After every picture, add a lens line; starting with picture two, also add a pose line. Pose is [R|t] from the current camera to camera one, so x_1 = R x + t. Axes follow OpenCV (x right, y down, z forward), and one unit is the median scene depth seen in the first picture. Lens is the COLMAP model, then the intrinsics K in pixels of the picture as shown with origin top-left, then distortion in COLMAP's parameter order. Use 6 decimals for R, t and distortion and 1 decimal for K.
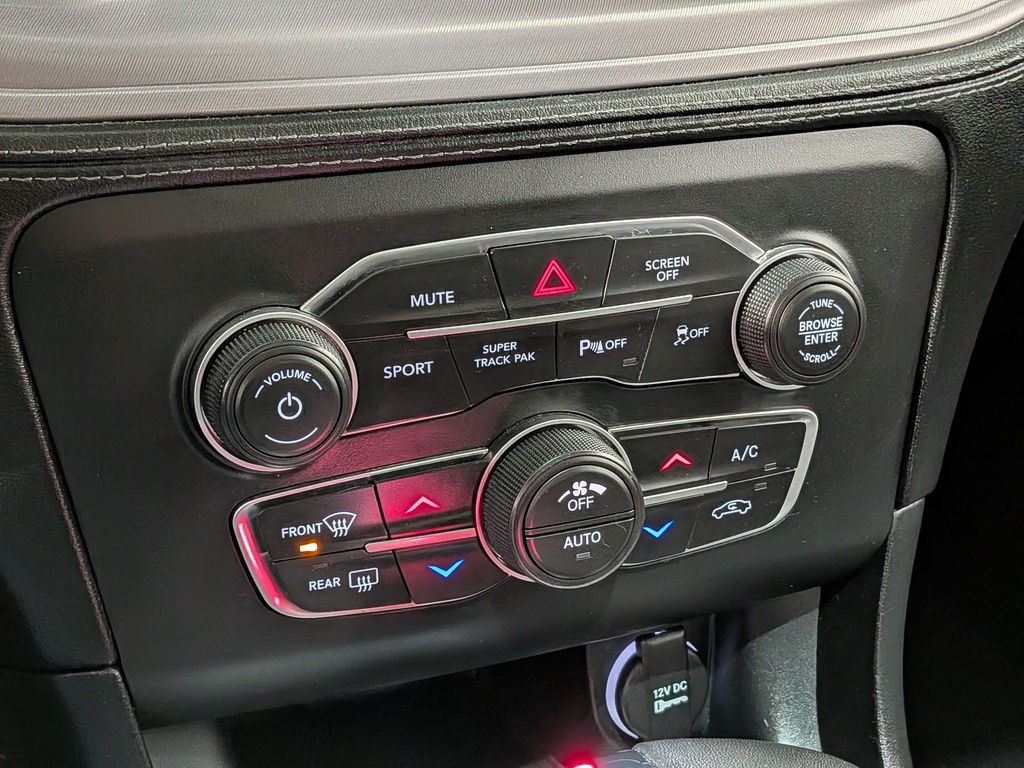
lens RADIAL K [[1483.4, 0, 512.1], [0, 1483.4, 380.3], [0, 0, 1]] dist [0.036079, 0.000000]
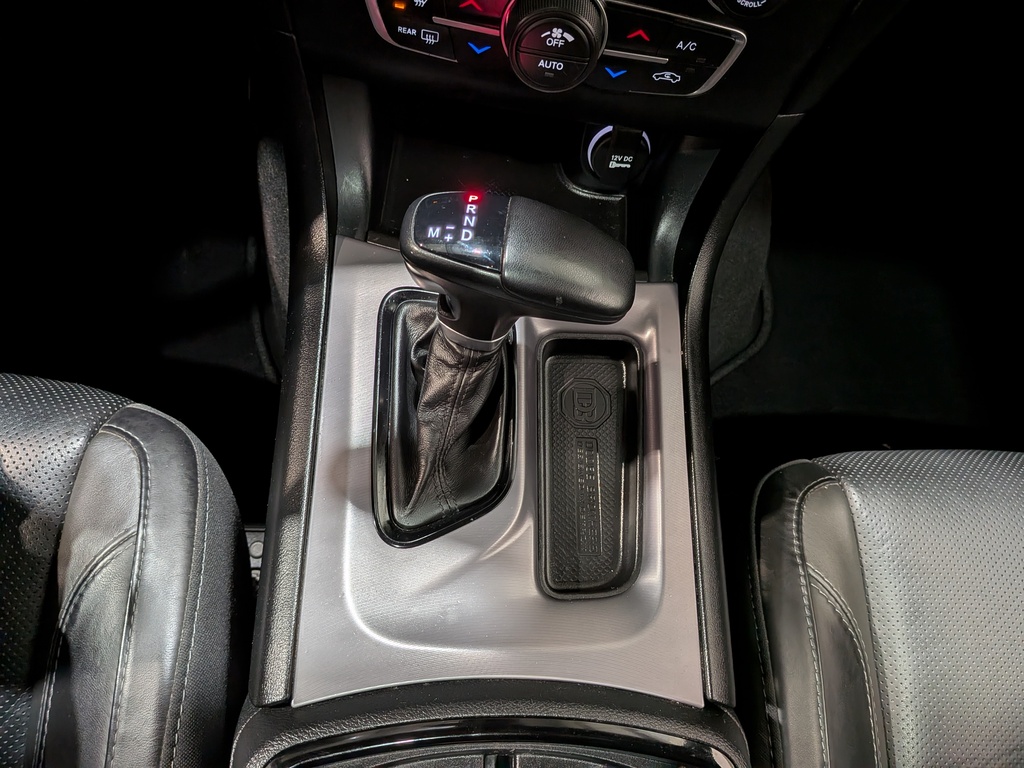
lens RADIAL K [[754.7, 0, 512.6], [0, 754.7, 385.9], [0, 0, 1]] dist [0.057098, -0.111741]
pose [[0.895238, 0.435540, -0.094094, 0.244665], [-0.293514, 0.735288, 0.610901, -0.133835], [0.335258, -0.519284, 0.786095, 0.136202]]
